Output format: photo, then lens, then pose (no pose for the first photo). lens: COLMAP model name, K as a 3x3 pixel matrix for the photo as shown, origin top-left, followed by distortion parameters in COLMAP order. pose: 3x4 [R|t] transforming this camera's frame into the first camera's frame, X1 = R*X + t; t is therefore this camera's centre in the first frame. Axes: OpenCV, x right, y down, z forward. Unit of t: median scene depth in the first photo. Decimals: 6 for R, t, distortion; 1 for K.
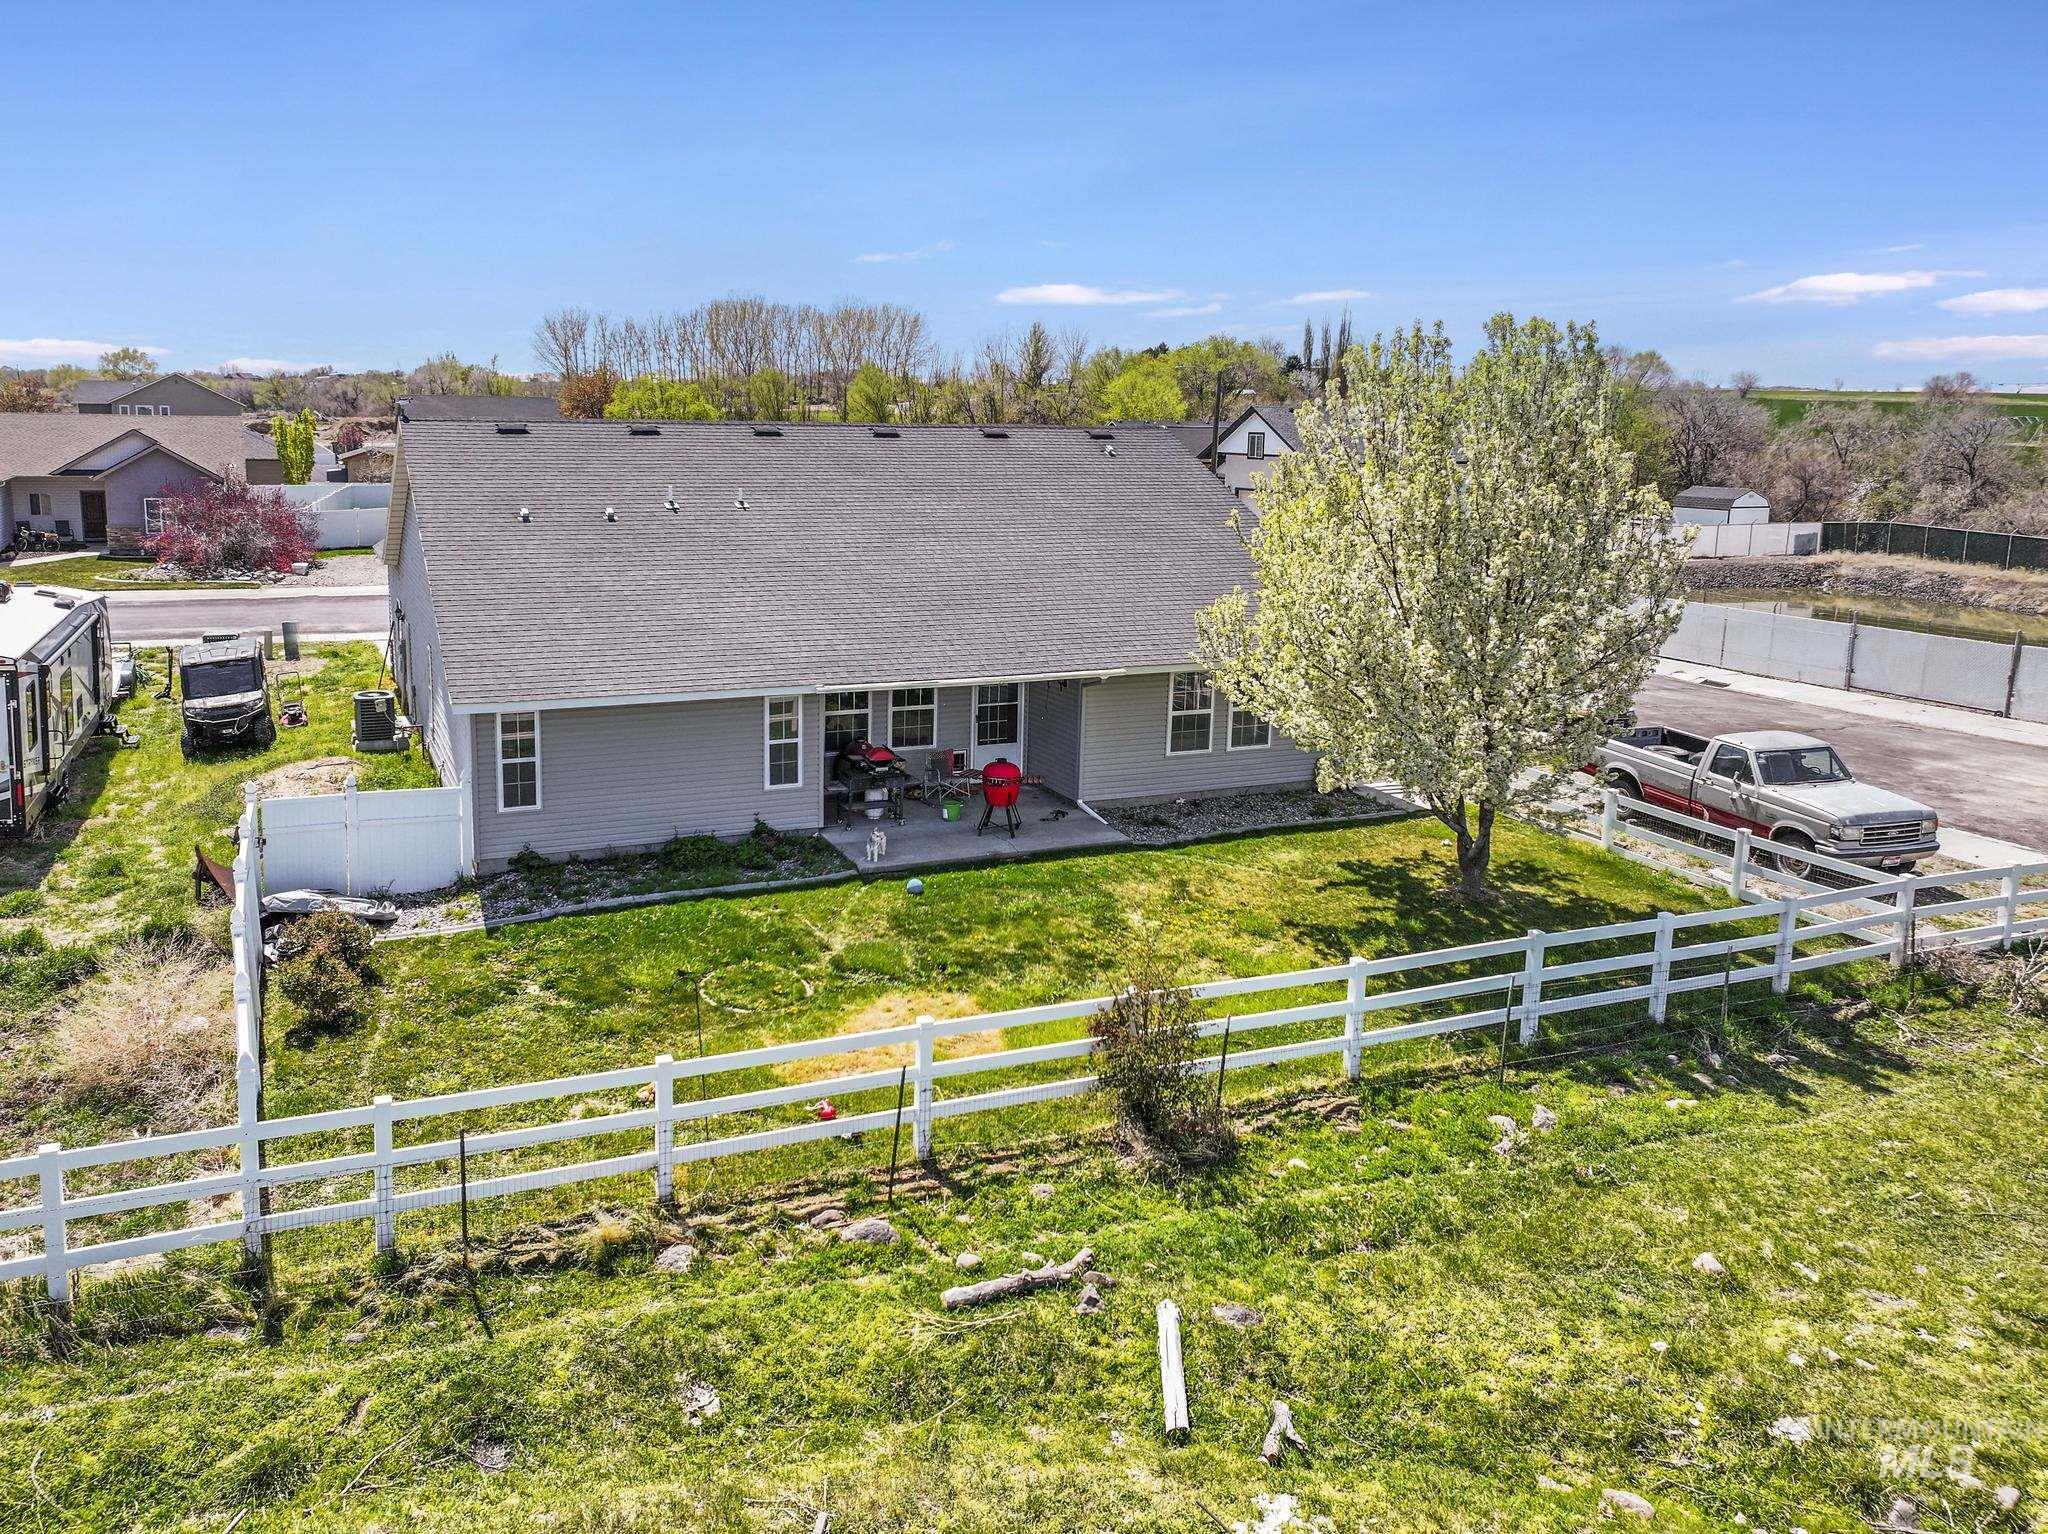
lens RADIAL K [[1421.4, 0, 892.5], [0, 1421.4, 827.1], [0, 0, 1]] dist [0.006516, 0.001426]
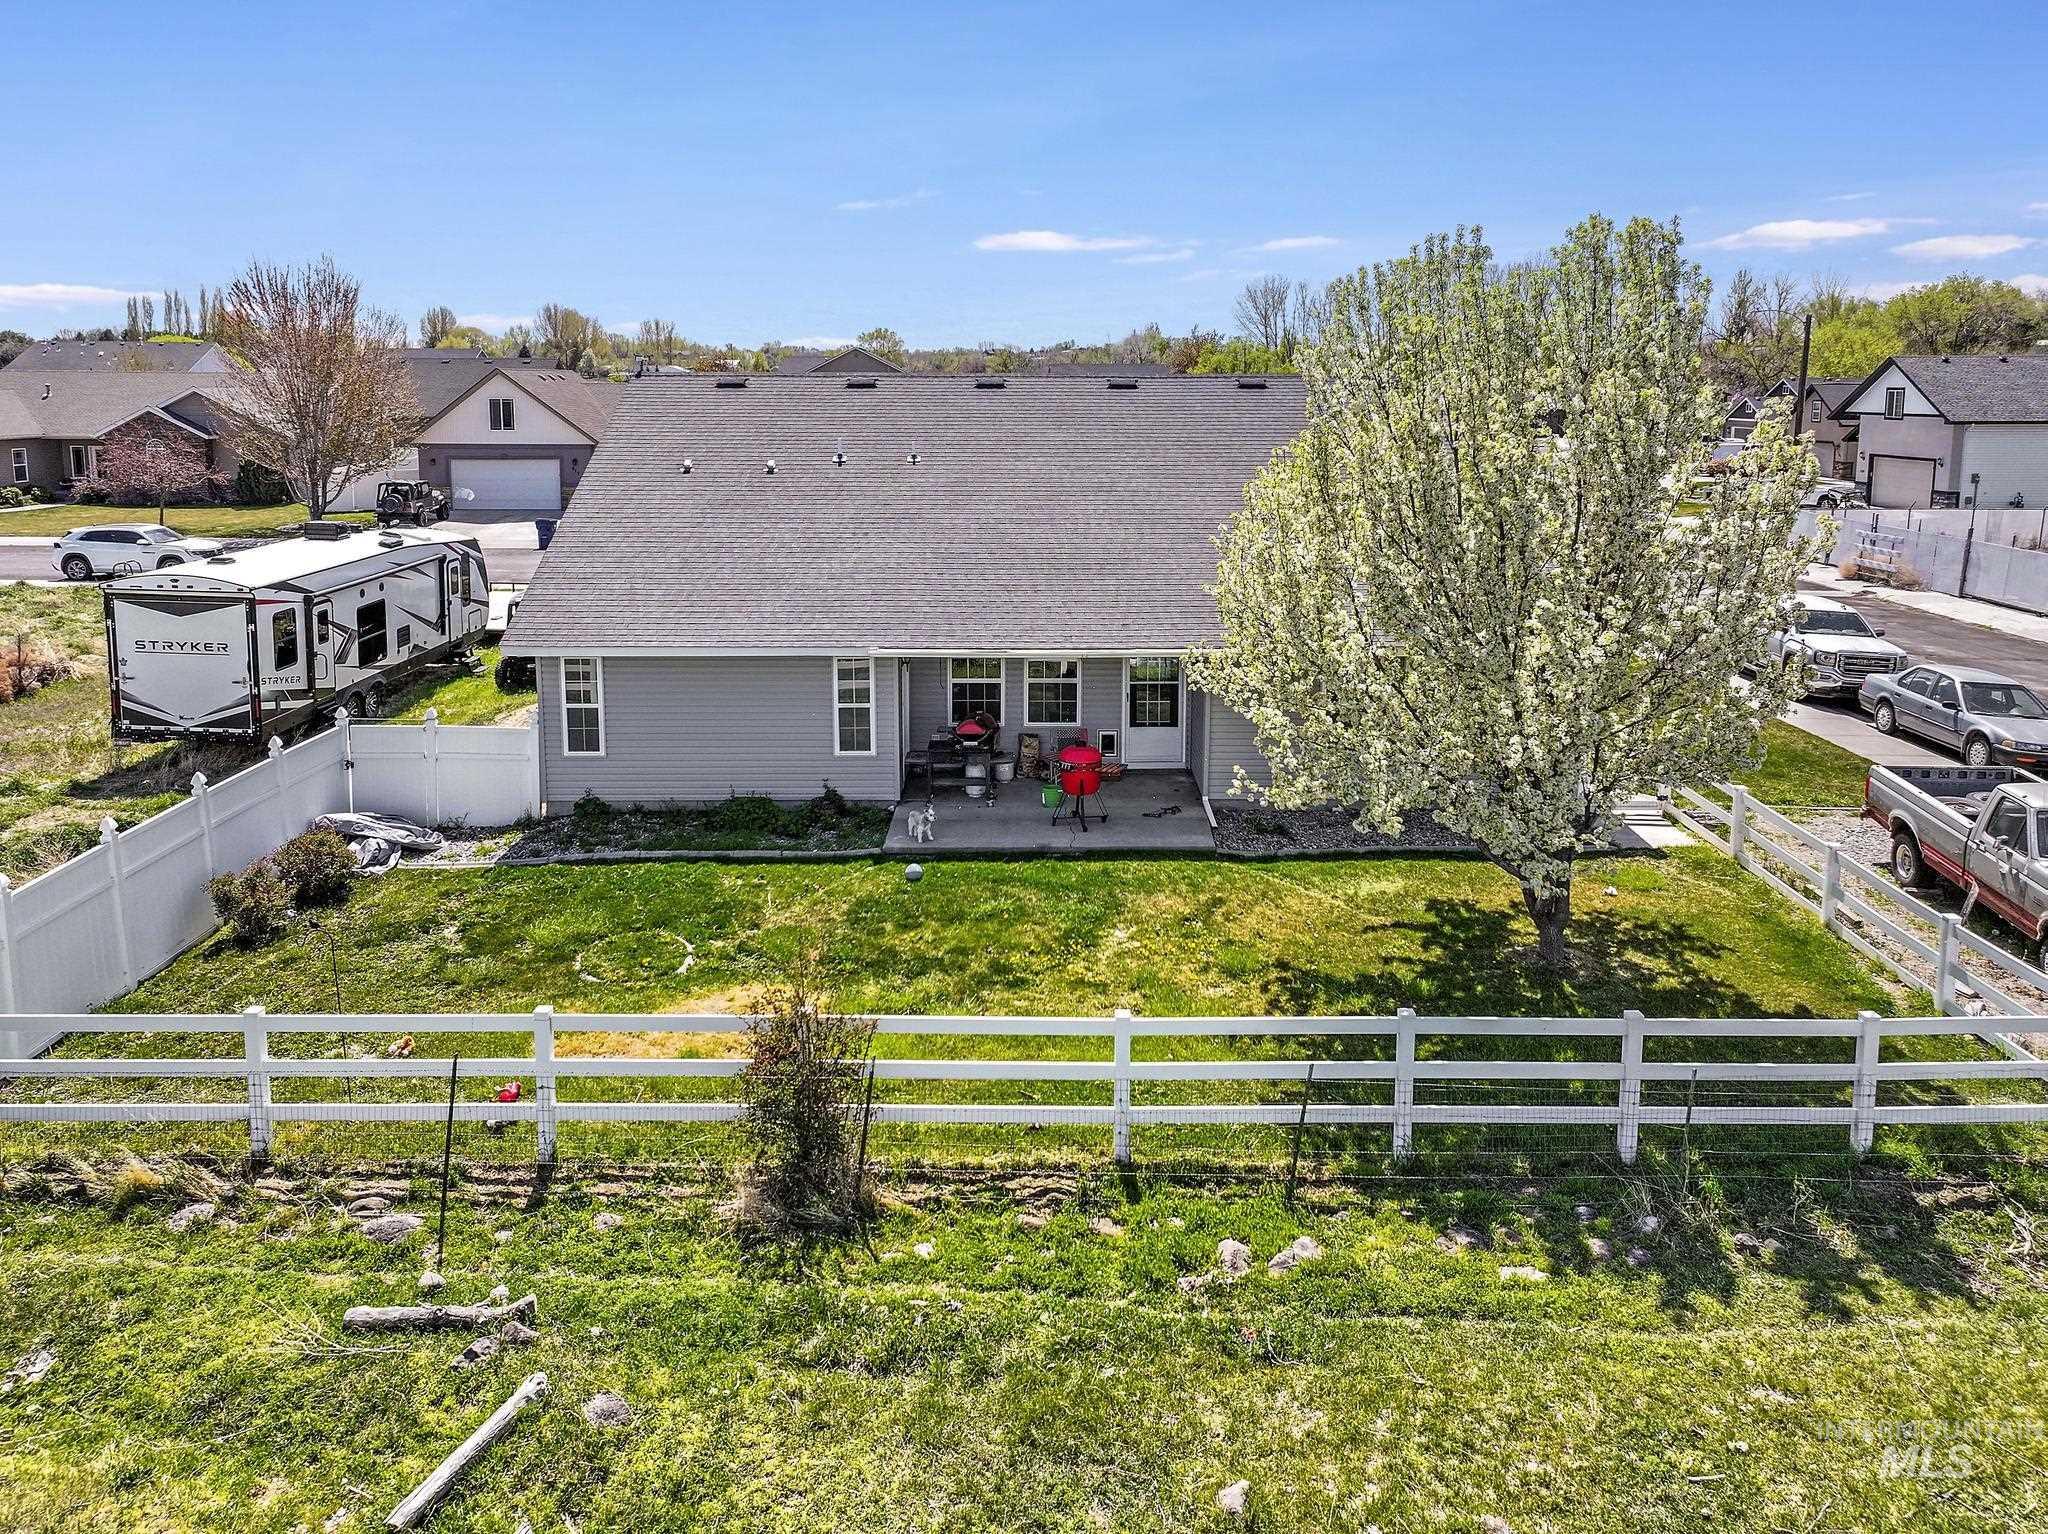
lens RADIAL K [[1450.8, 0, 1062.2], [0, 1450.8, 764.6], [0, 0, 1]] dist [0.001562, 0.005650]
pose [[0.932463, 0.080592, -0.352161, 0.471229], [-0.089286, 0.995970, -0.008485, -0.030450], [0.350058, 0.039355, 0.935901, 0.177212]]
